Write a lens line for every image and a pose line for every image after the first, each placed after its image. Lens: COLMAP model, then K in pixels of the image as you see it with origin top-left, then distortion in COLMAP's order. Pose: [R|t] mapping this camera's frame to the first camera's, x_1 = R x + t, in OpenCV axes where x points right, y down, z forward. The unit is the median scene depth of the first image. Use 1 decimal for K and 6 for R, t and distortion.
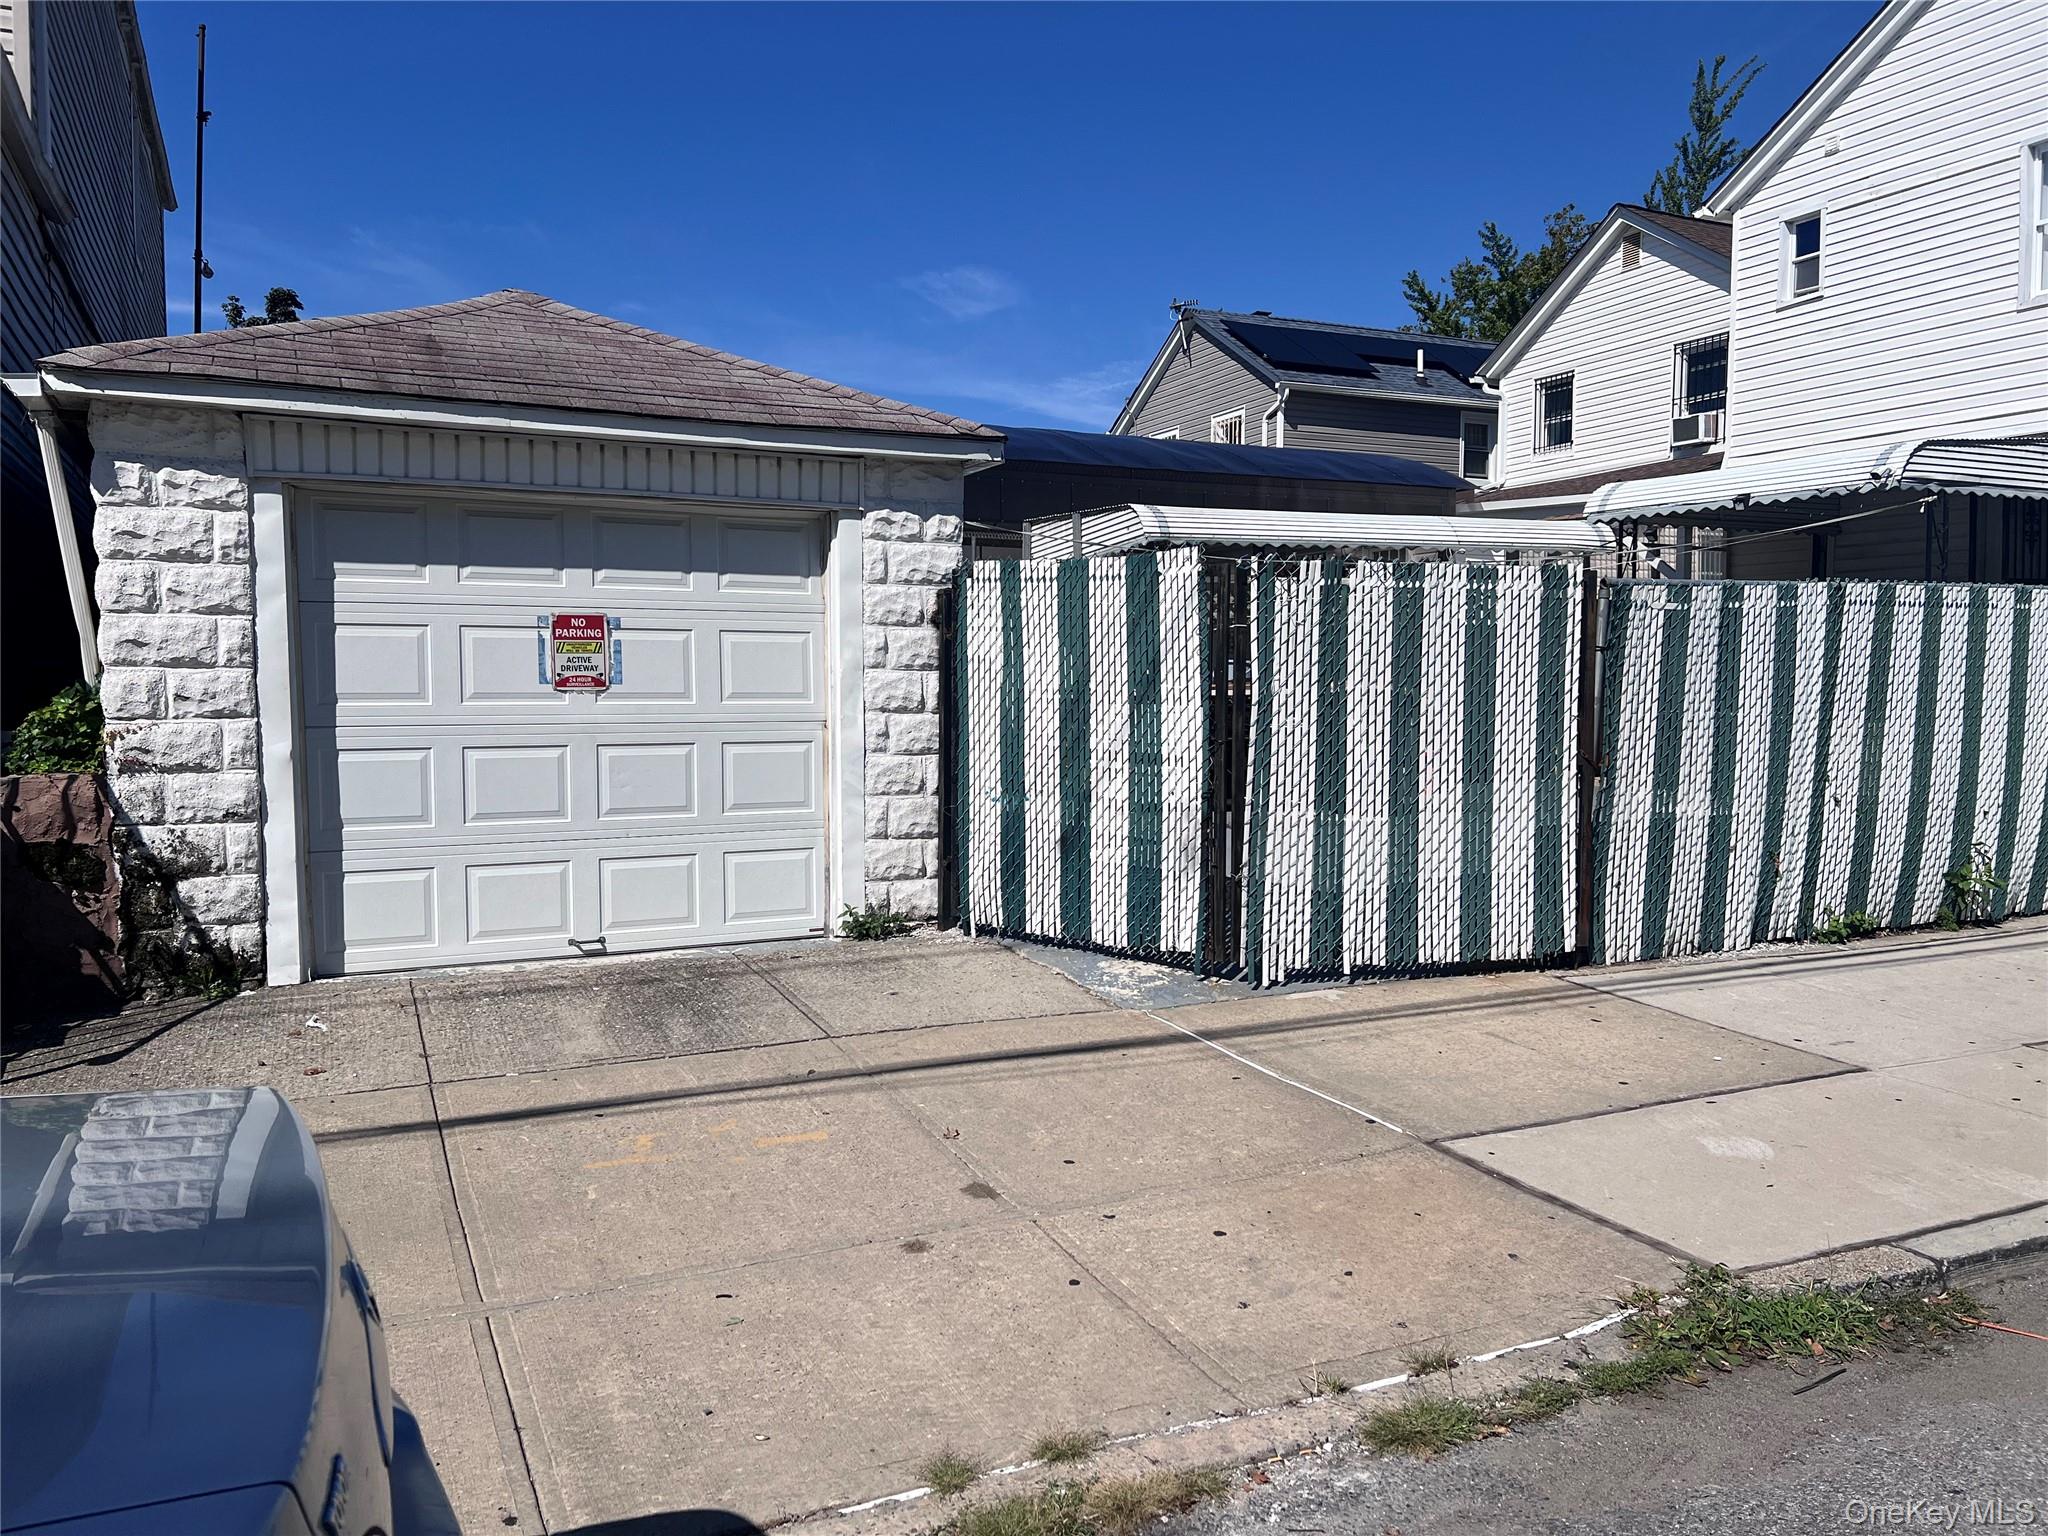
lens RADIAL K [[1551.7, 0, 1017.7], [0, 1551.7, 753.7], [0, 0, 1]] dist [0.047250, -0.031602]
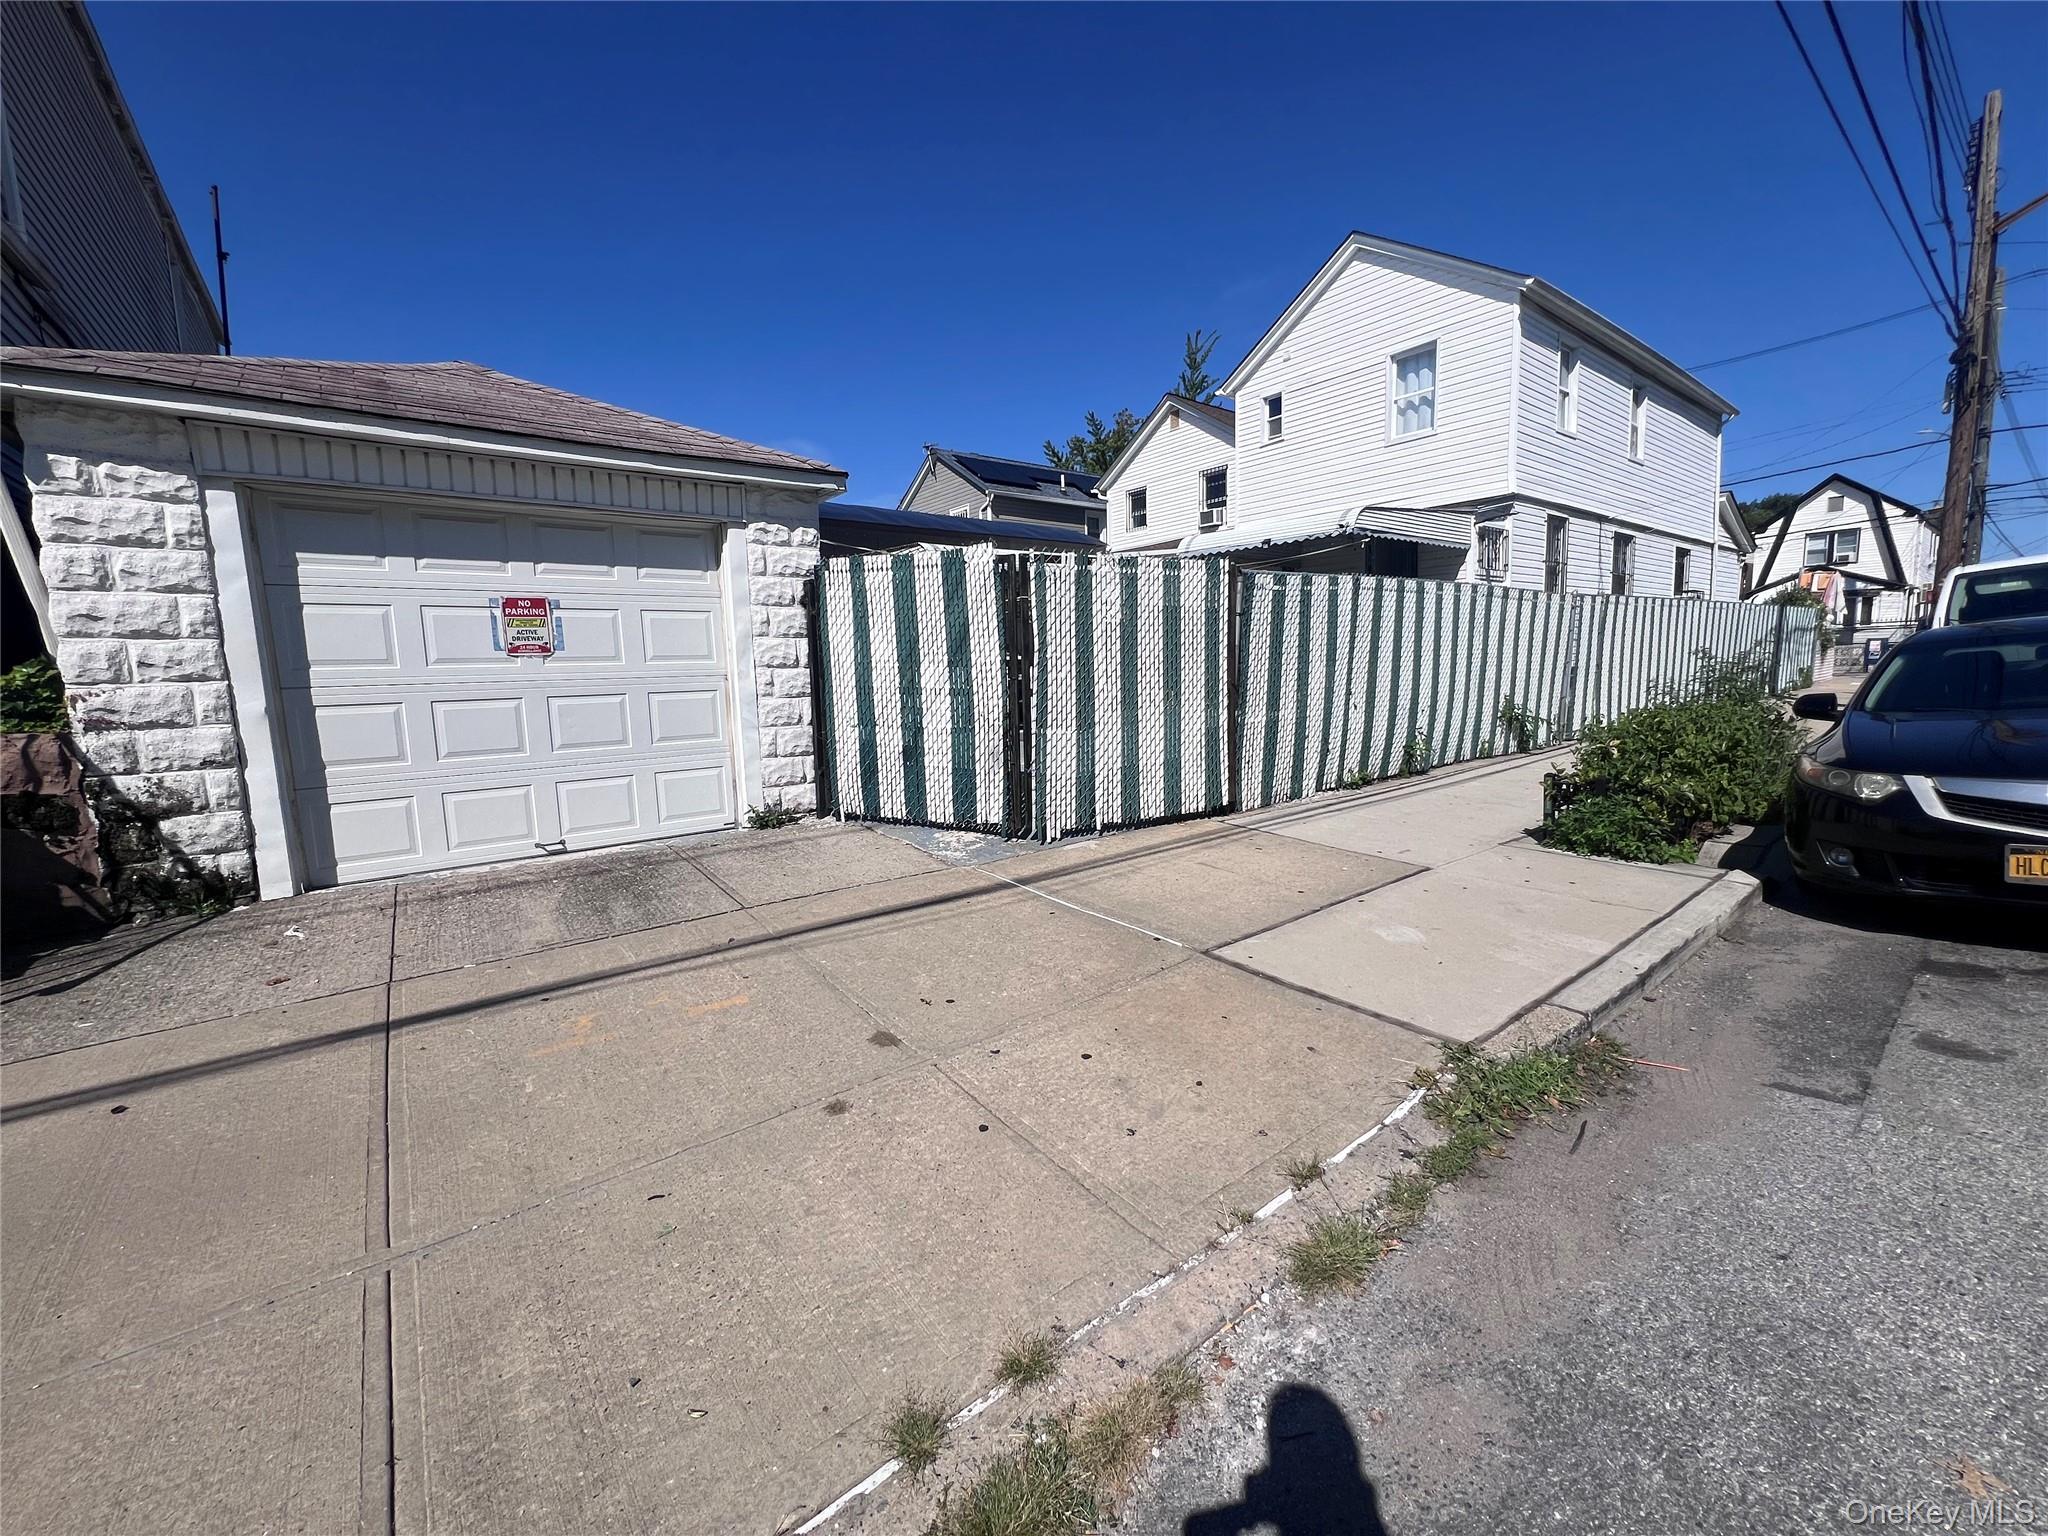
lens RADIAL K [[822.0, 0, 1023.1], [0, 822.0, 762.9], [0, 0, 1]] dist [-0.002742, 0.001258]
pose [[0.975479, -0.051935, 0.213877, -0.030145], [0.037477, 0.996764, 0.071110, 0.017622], [-0.216878, -0.061351, 0.974269, 0.252503]]
